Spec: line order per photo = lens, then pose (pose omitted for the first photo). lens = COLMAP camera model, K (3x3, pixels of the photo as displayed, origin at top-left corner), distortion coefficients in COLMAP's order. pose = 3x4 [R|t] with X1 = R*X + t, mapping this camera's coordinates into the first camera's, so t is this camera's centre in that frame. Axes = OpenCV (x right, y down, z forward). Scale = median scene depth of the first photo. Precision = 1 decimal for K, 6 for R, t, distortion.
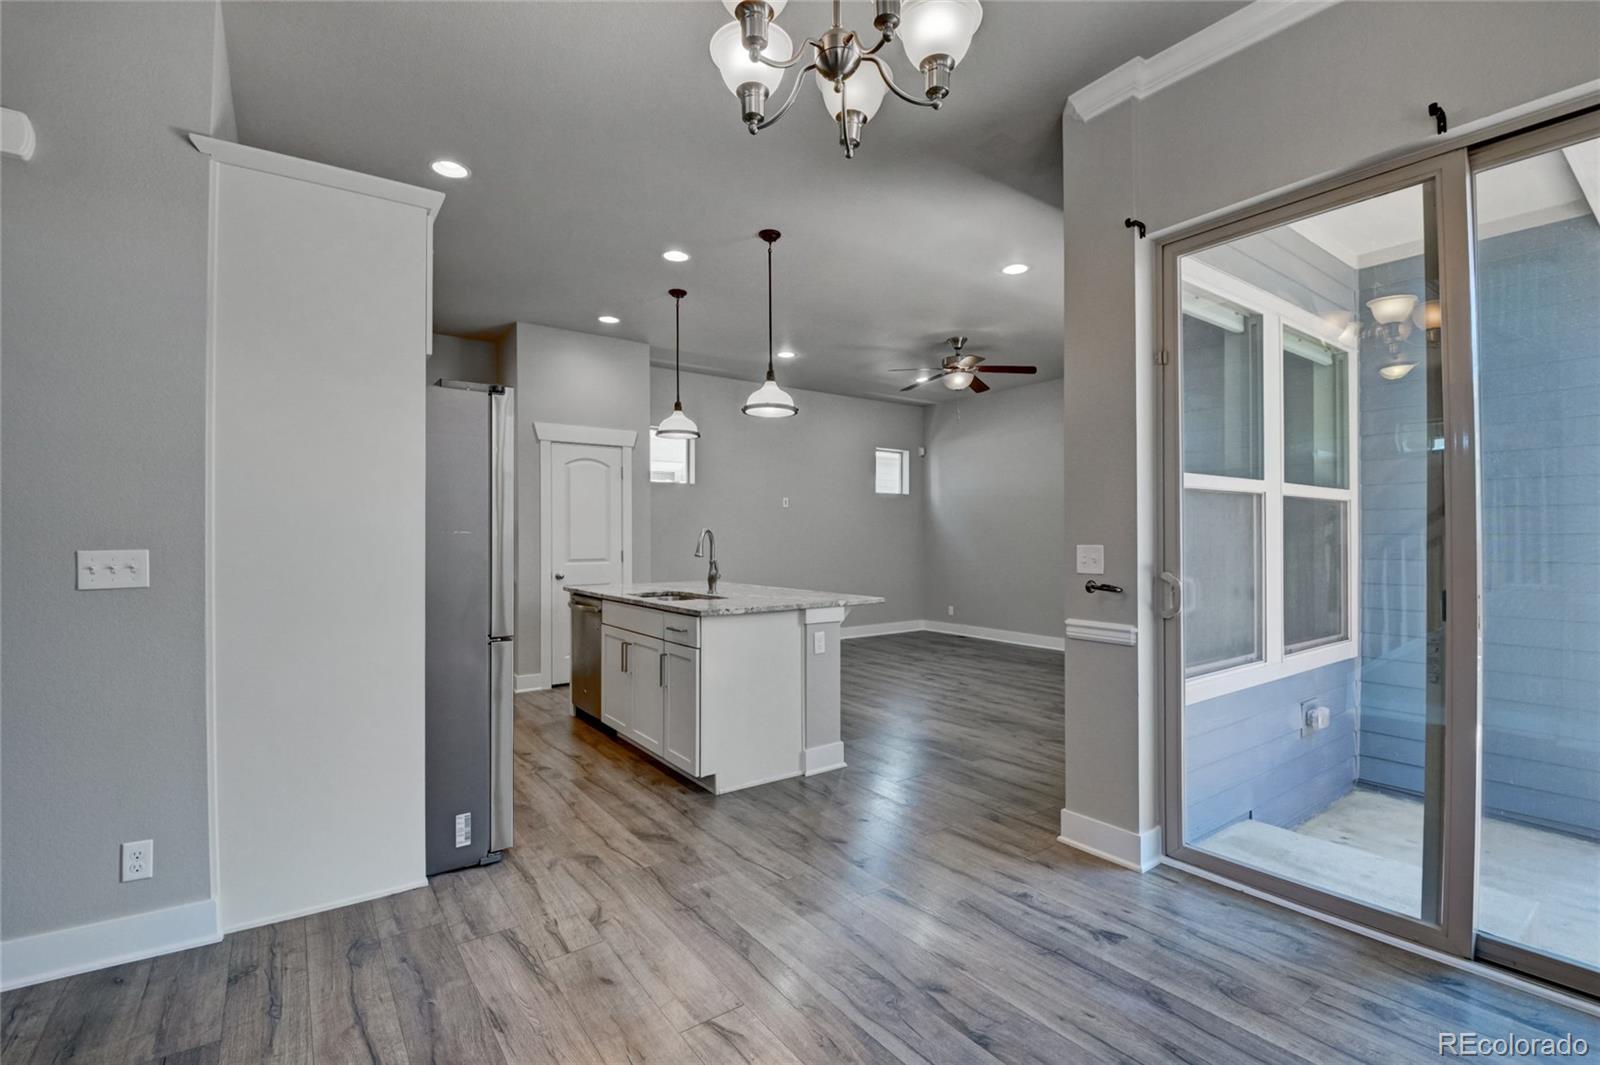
lens RADIAL K [[716.5, 0, 799.0], [0, 716.5, 524.5], [0, 0, 1]] dist [0.013918, -0.023973]
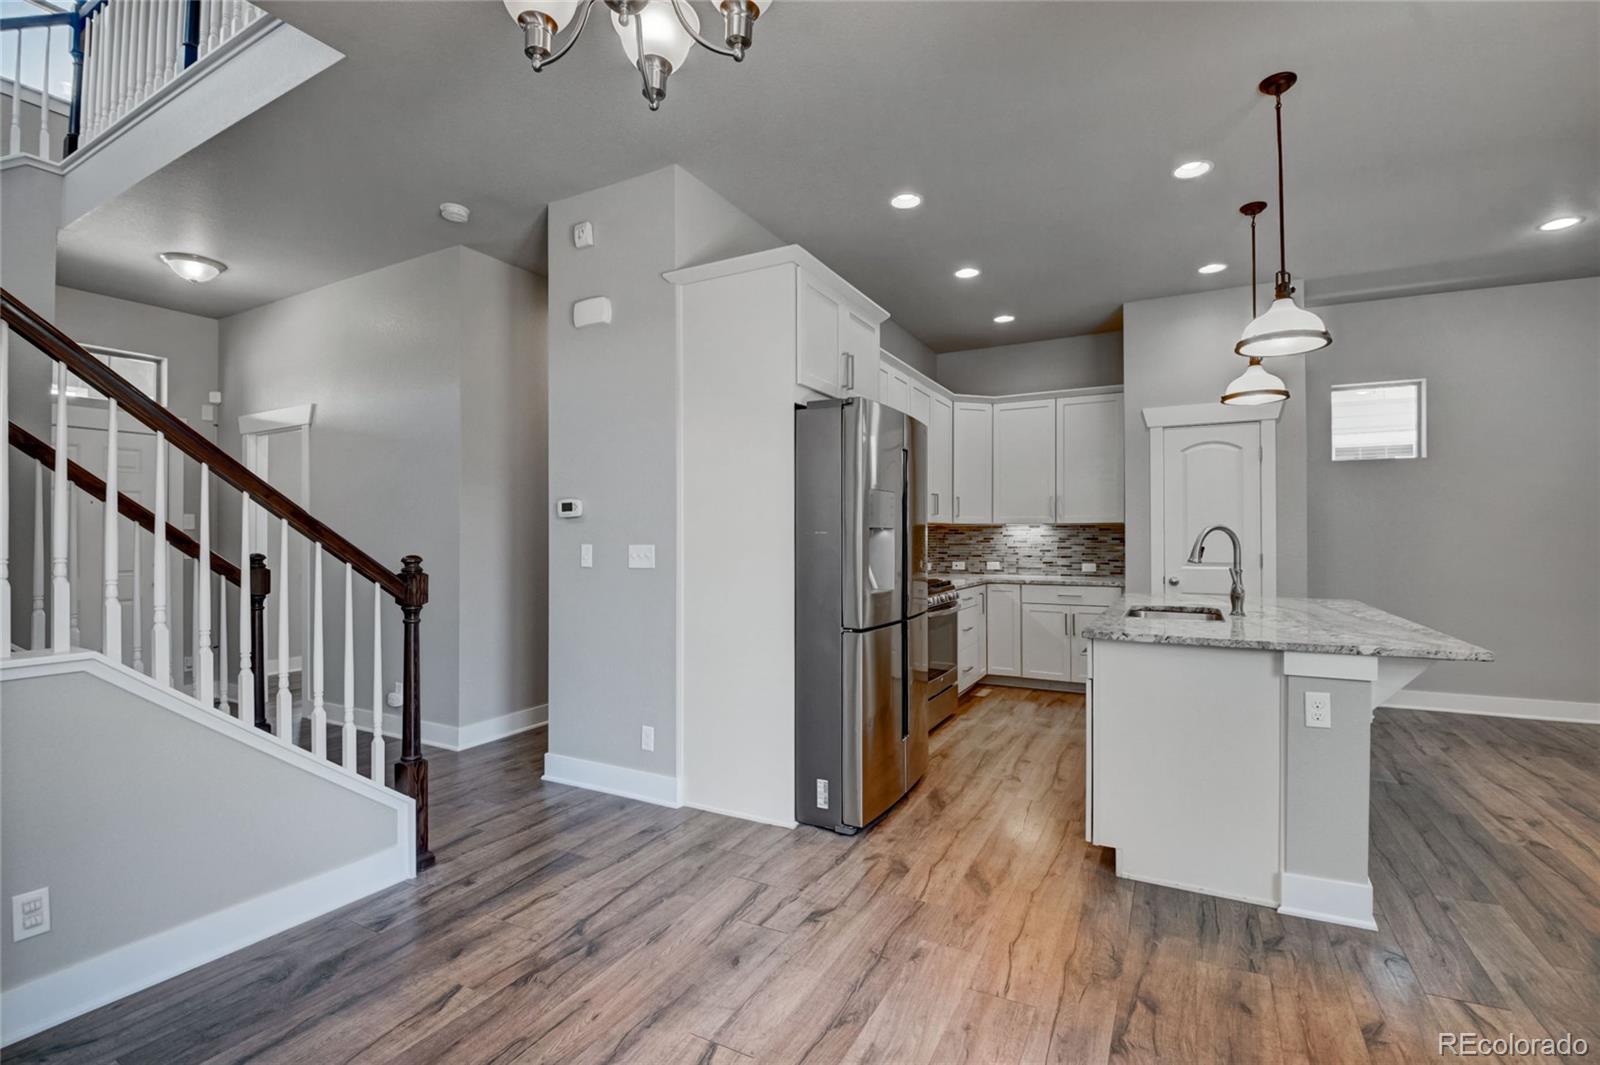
lens RADIAL K [[727.4, 0, 835.3], [0, 727.4, 527.5], [0, 0, 1]] dist [0.032326, -0.041874]
pose [[0.446948, -0.010394, -0.894500, 0.579014], [0.016202, 0.999863, -0.003523, 0.006764], [0.894413, -0.012918, 0.447055, 0.502789]]
